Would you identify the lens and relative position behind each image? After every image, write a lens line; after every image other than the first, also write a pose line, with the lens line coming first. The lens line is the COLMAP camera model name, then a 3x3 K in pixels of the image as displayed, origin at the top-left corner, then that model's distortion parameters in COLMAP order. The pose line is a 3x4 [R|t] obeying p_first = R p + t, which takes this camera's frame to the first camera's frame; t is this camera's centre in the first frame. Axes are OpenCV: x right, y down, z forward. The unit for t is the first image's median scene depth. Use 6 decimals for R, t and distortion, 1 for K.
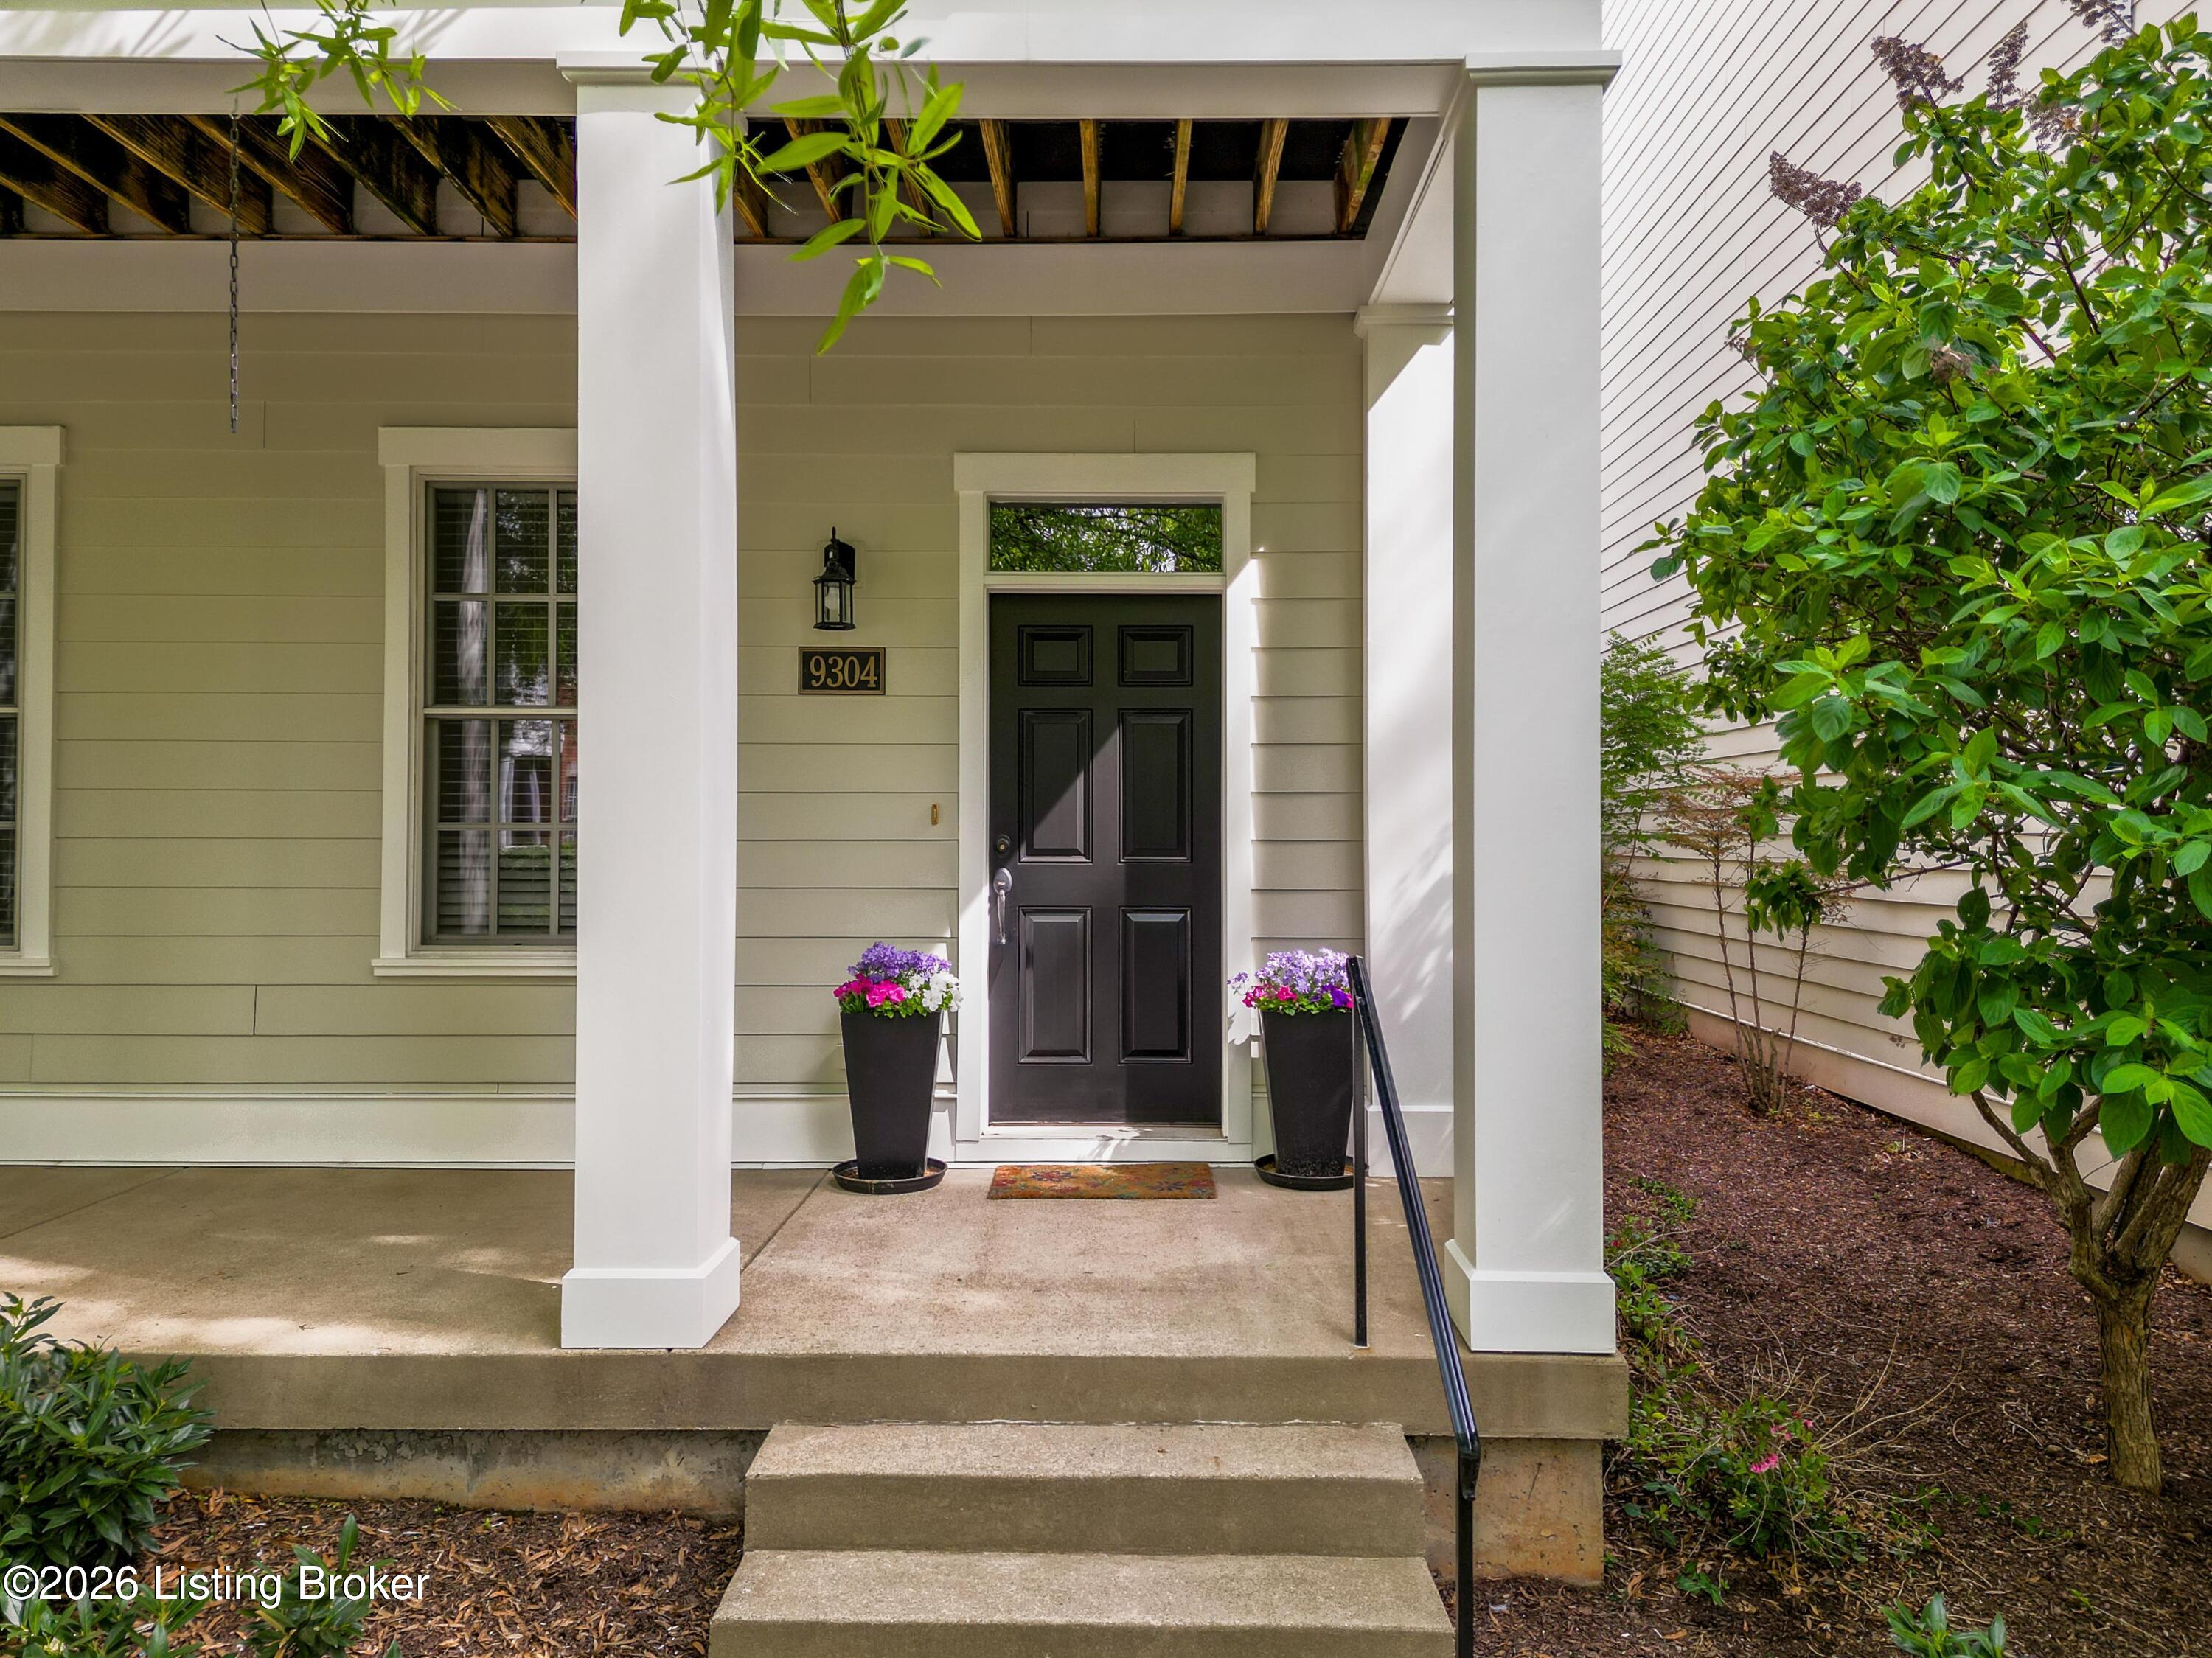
lens RADIAL K [[1562.2, 0, 1106.0], [0, 1562.2, 829.0], [0, 0, 1]] dist [0.050032, -0.003865]
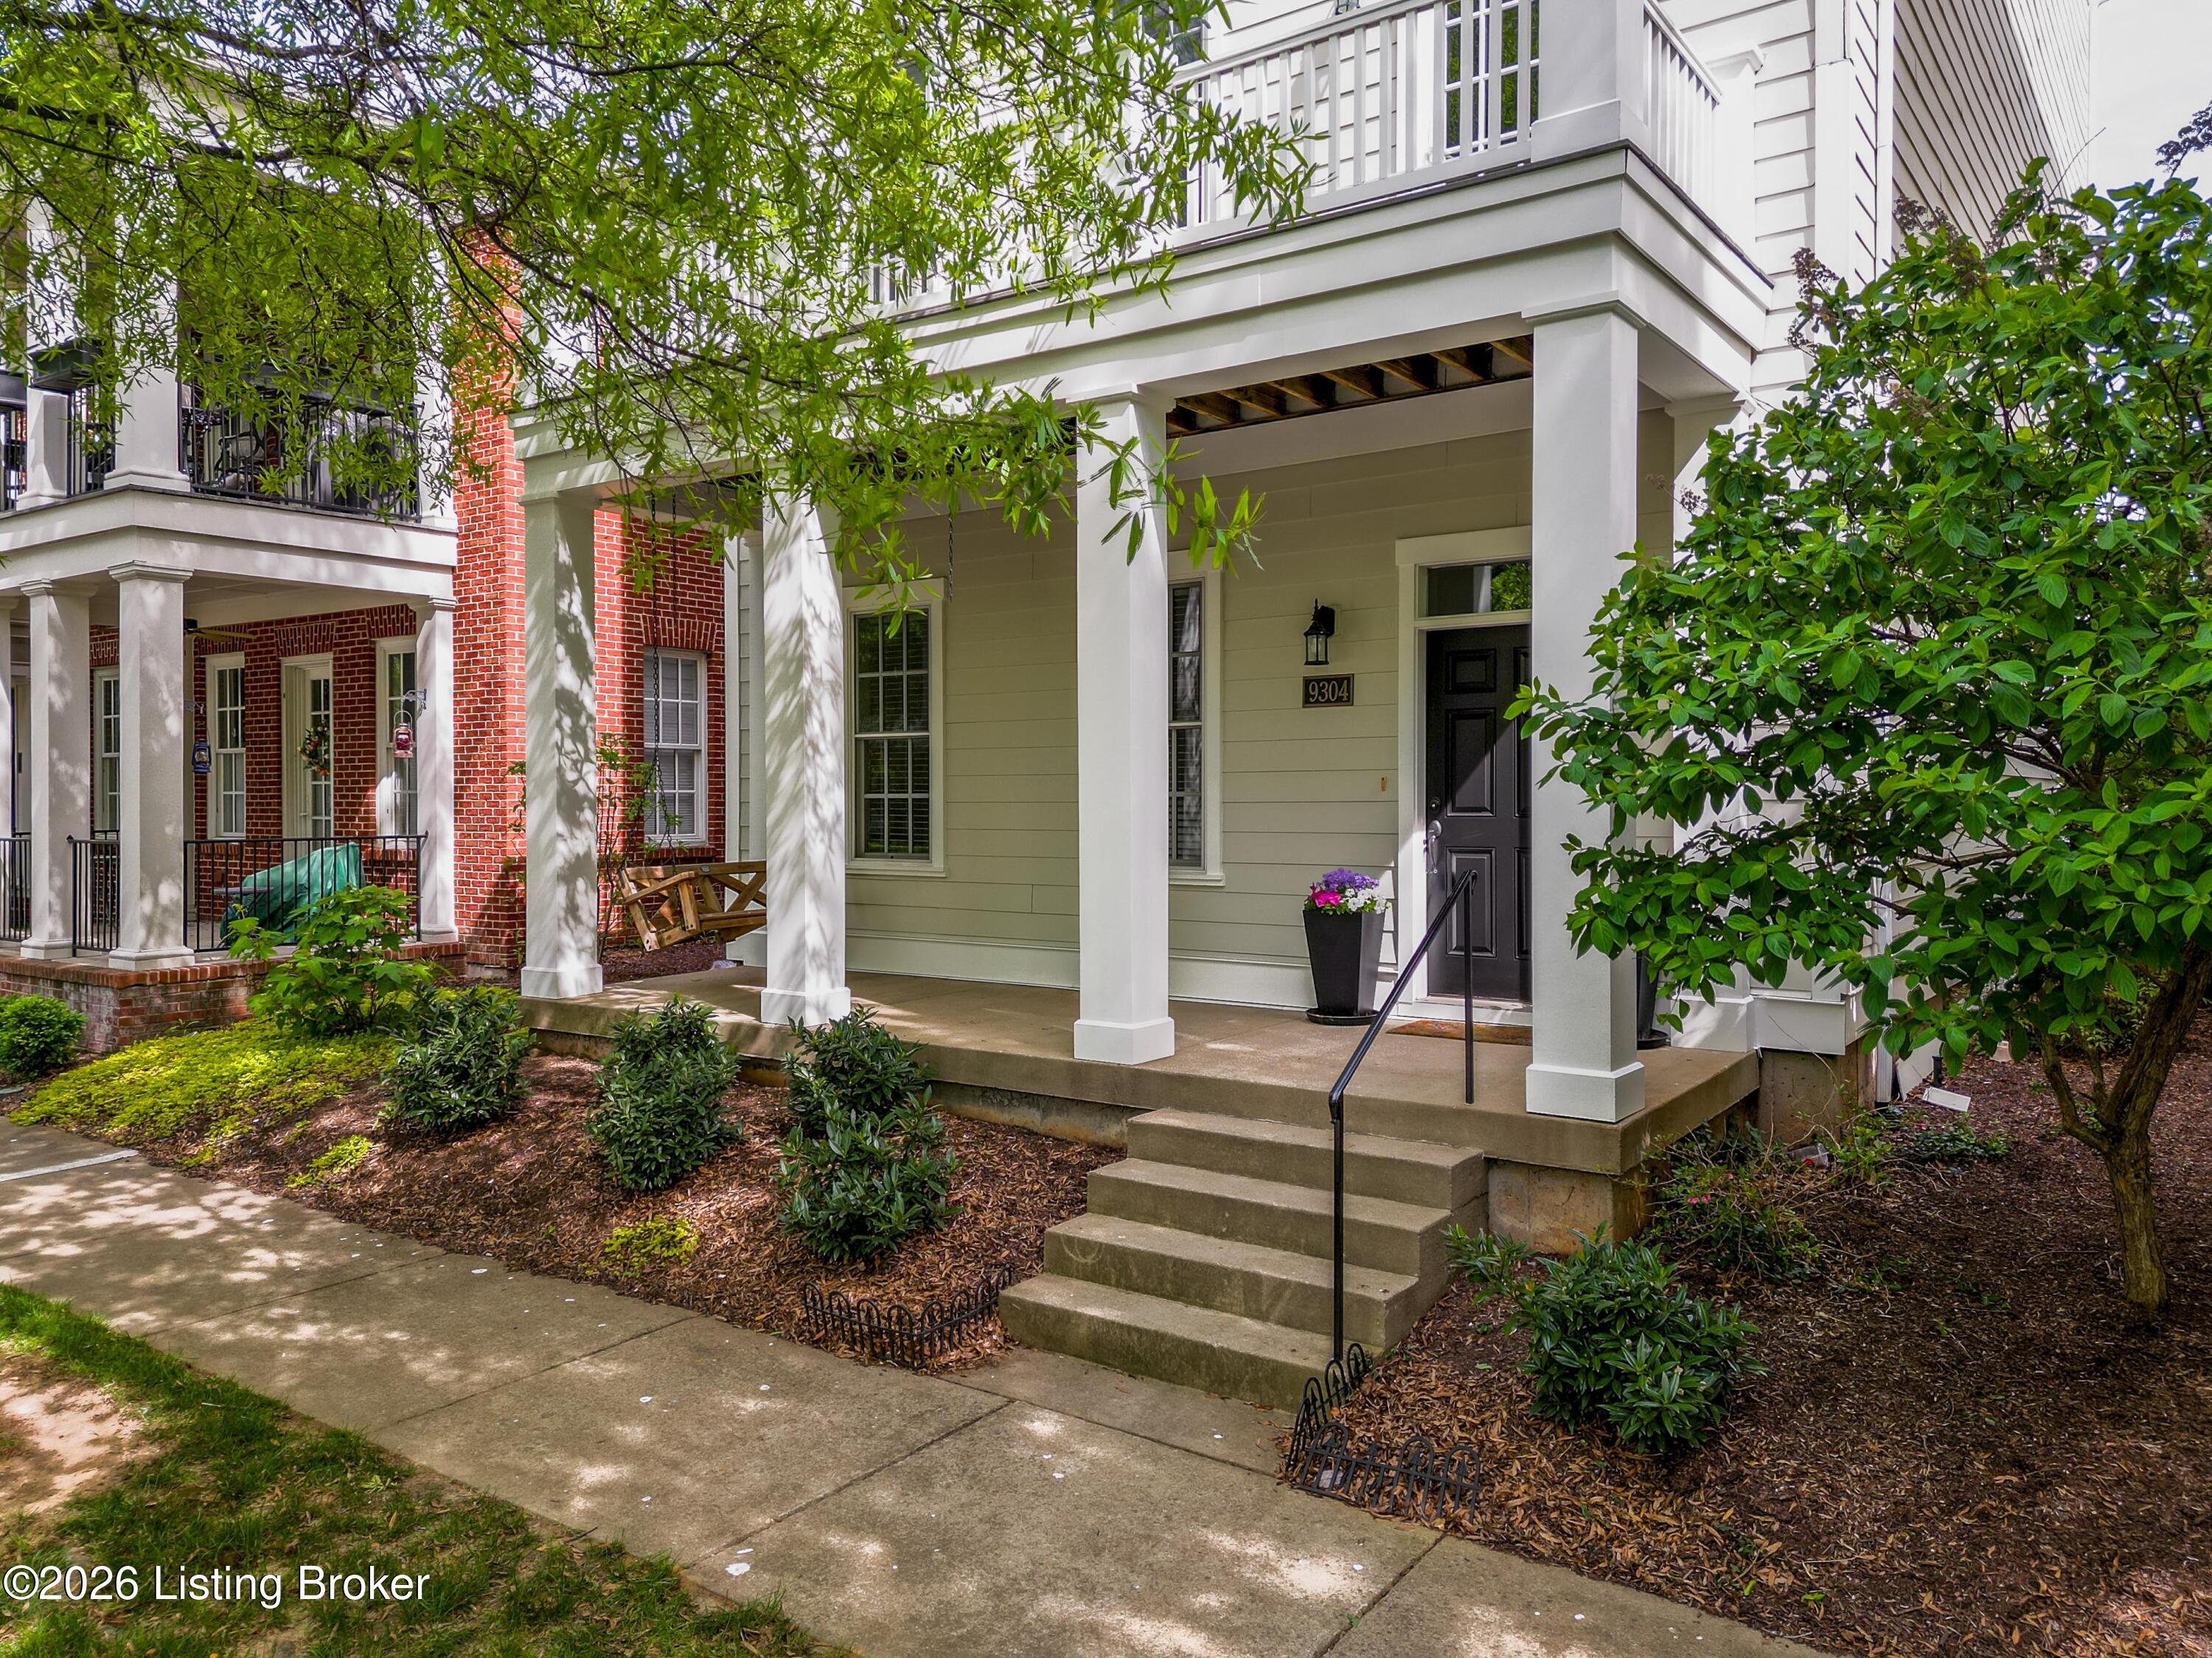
lens RADIAL K [[1562.2, 0, 1106.0], [0, 1562.2, 829.0], [0, 0, 1]] dist [0.050032, -0.003865]
pose [[0.820146, 0.004869, -0.572134, 0.532645], [0.008084, 0.999765, 0.020097, 0.001476], [0.572097, -0.021108, 0.819914, -0.381116]]
